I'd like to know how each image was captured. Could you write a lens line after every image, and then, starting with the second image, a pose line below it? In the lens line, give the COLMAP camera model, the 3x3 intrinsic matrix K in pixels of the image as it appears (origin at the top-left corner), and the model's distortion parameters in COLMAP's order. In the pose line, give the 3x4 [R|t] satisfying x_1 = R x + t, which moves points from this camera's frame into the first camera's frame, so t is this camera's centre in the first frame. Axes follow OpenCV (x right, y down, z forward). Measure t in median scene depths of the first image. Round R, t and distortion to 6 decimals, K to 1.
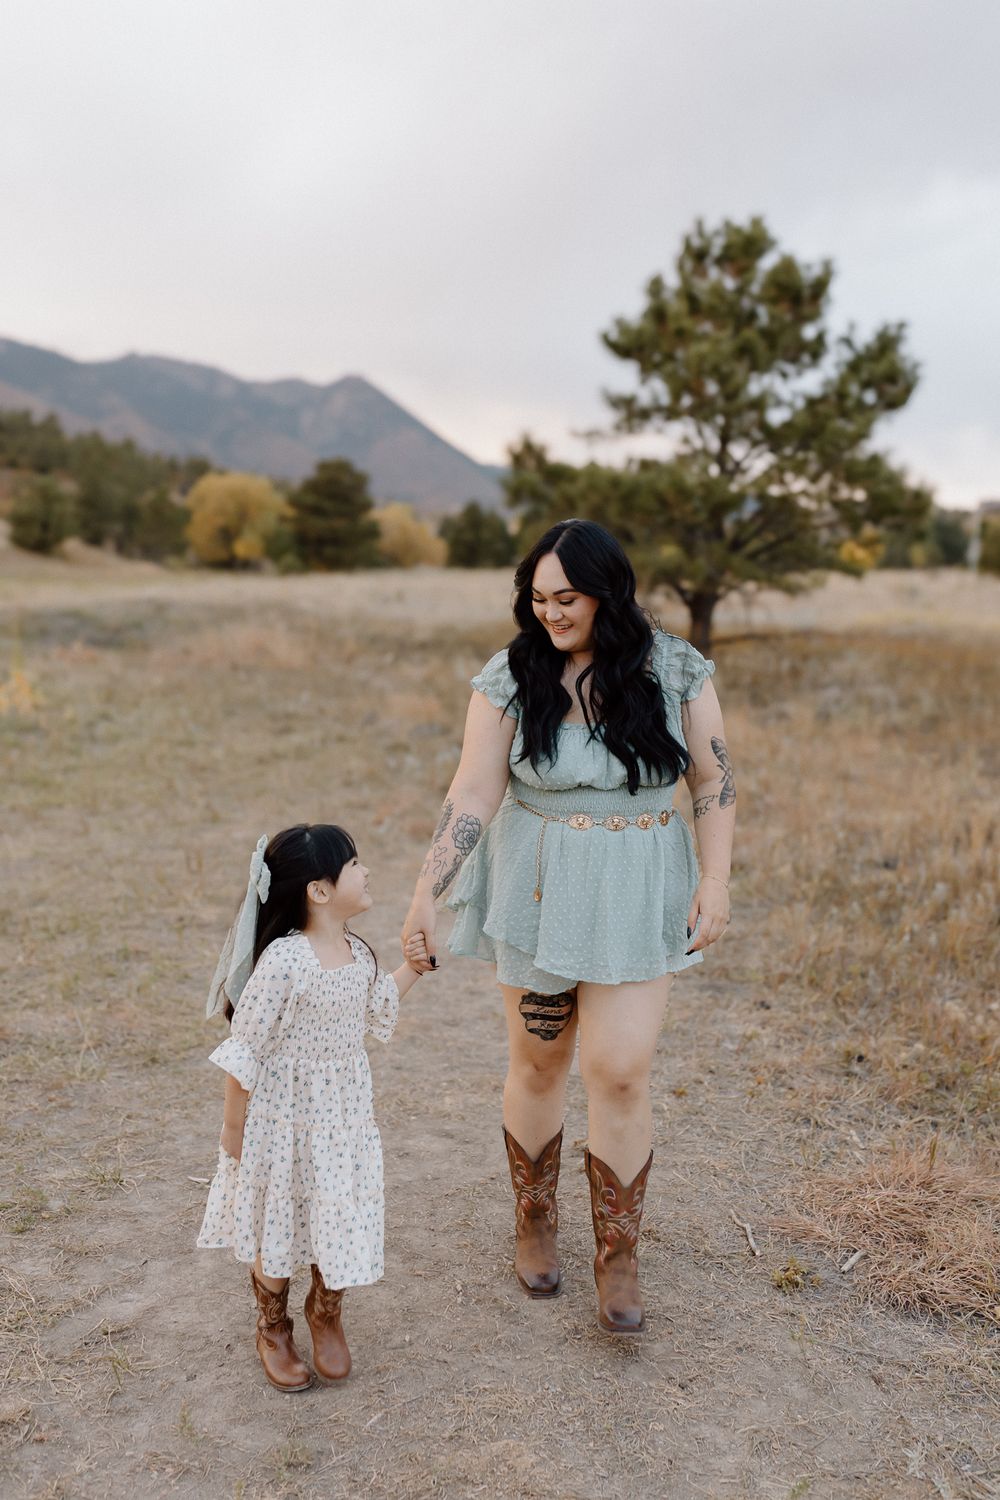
lens RADIAL K [[1451.4, 0, 500.0], [0, 1451.4, 750.0], [0, 0, 1]] dist [0.017440, -0.001773]
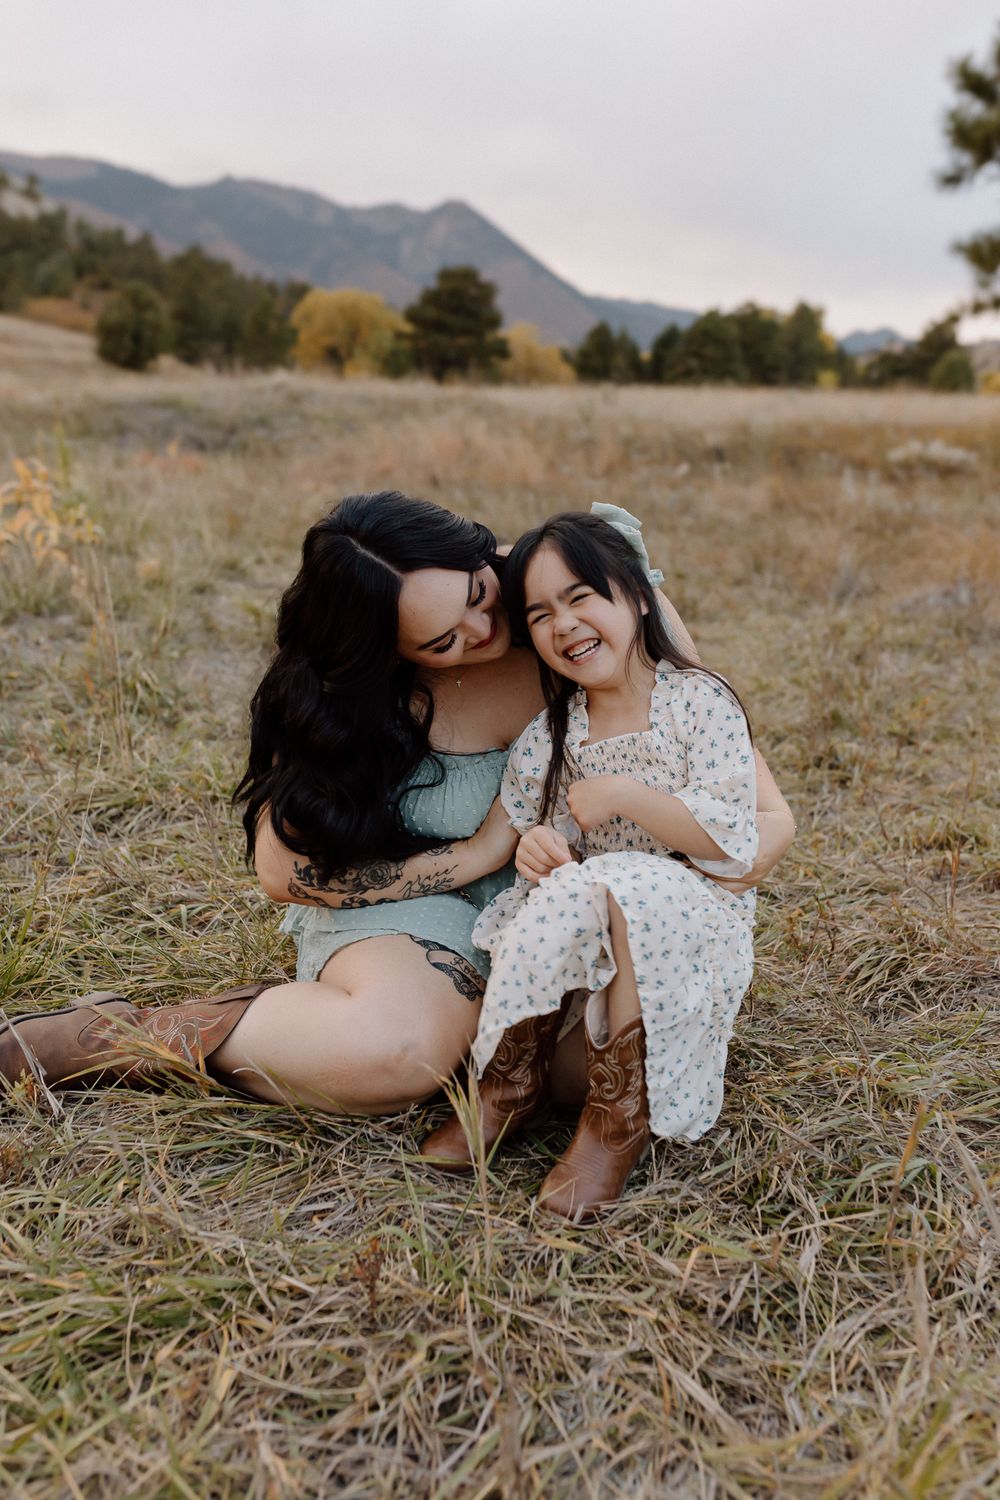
lens RADIAL K [[1425.6, 0, 526.1], [0, 1425.6, 767.5], [0, 0, 1]] dist [-0.004011, 0.003003]
pose [[0.998899, 0.017005, -0.043714, -0.139024], [-0.011586, 0.992541, 0.121358, -0.014473], [0.045452, -0.120718, 0.991646, 0.485065]]
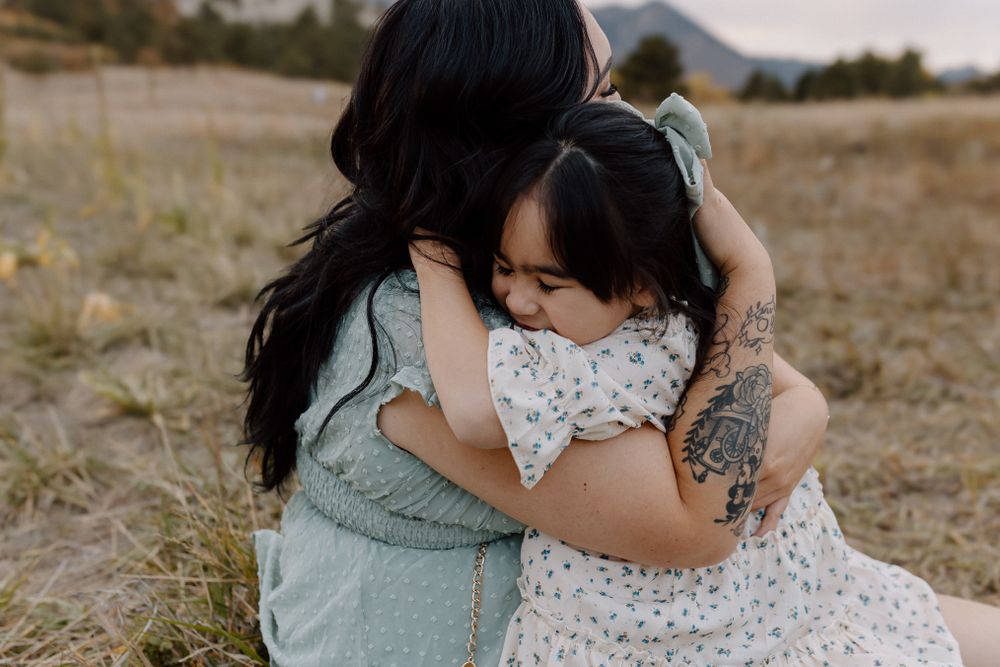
lens RADIAL K [[954.9, 0, 500.0], [0, 954.9, 333.5], [0, 0, 1]] dist [0.001632, -0.006784]
pose [[0.966791, 0.011783, -0.255296, -0.131340], [0.007932, 0.997072, 0.076057, -0.026631], [0.255445, -0.075557, 0.963867, 0.678079]]
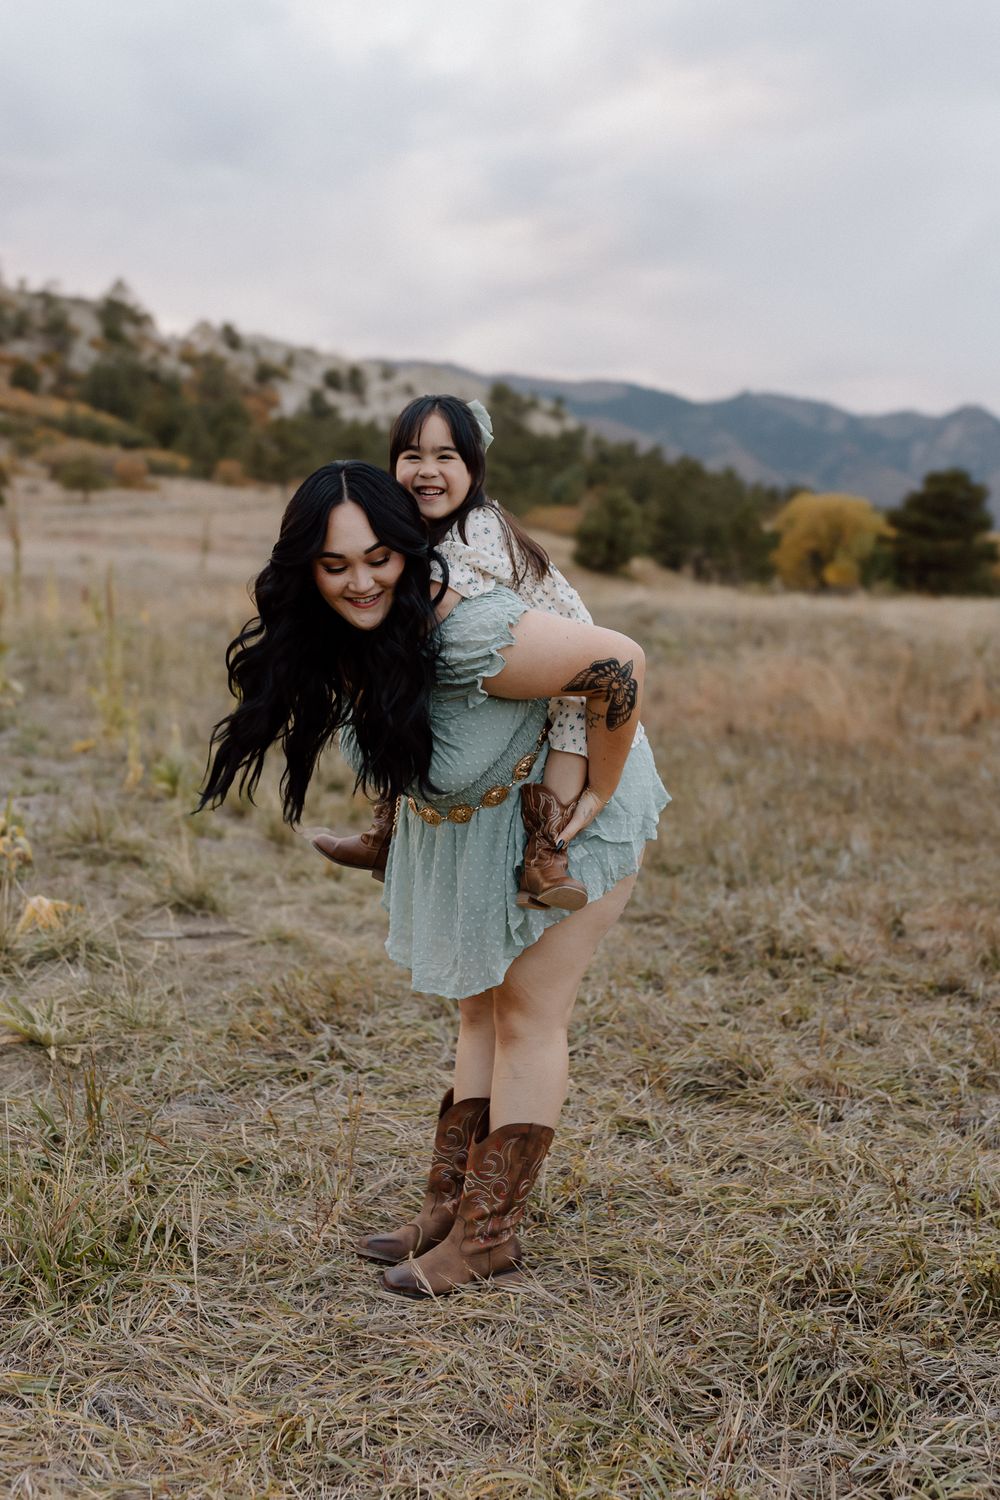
lens RADIAL K [[1416.7, 0, 496.5], [0, 1416.7, 745.9], [0, 0, 1]] dist [-0.004513, 0.011996]
pose [[0.915796, 0.056710, -0.397619, -0.076407], [-0.066844, 0.997695, -0.011661, -0.049502], [0.396042, 0.037258, 0.917476, 0.630388]]
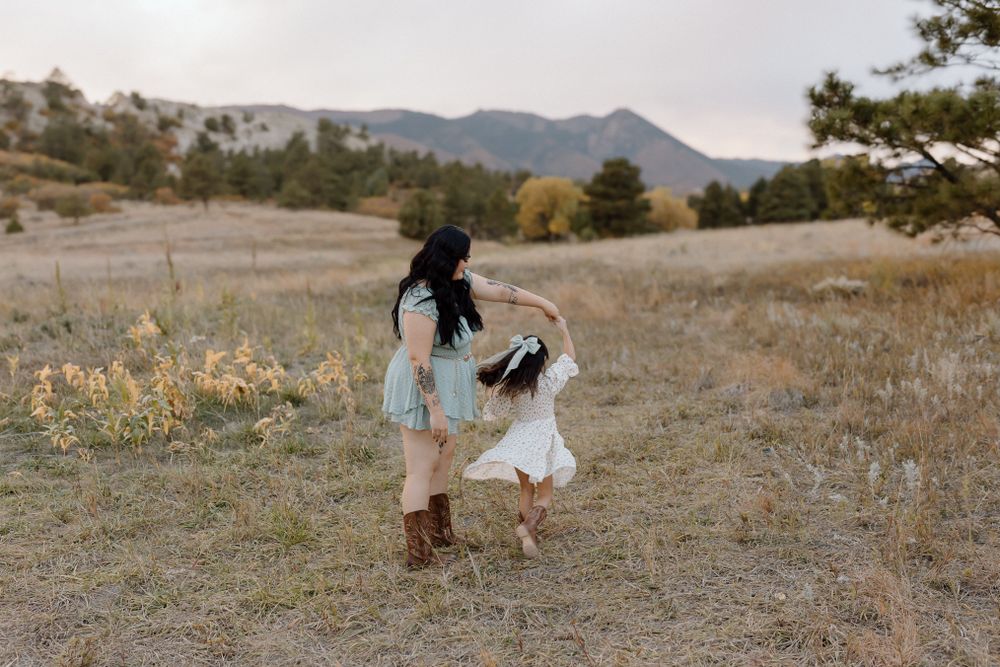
lens RADIAL K [[952.2, 0, 494.8], [0, 952.2, 332.3], [0, 0, 1]] dist [-0.001150, -0.003625]
pose [[0.969122, -0.052249, -0.240983, -0.061081], [0.046004, 0.998445, -0.031471, -0.032765], [0.242253, 0.019413, 0.970019, 0.337510]]
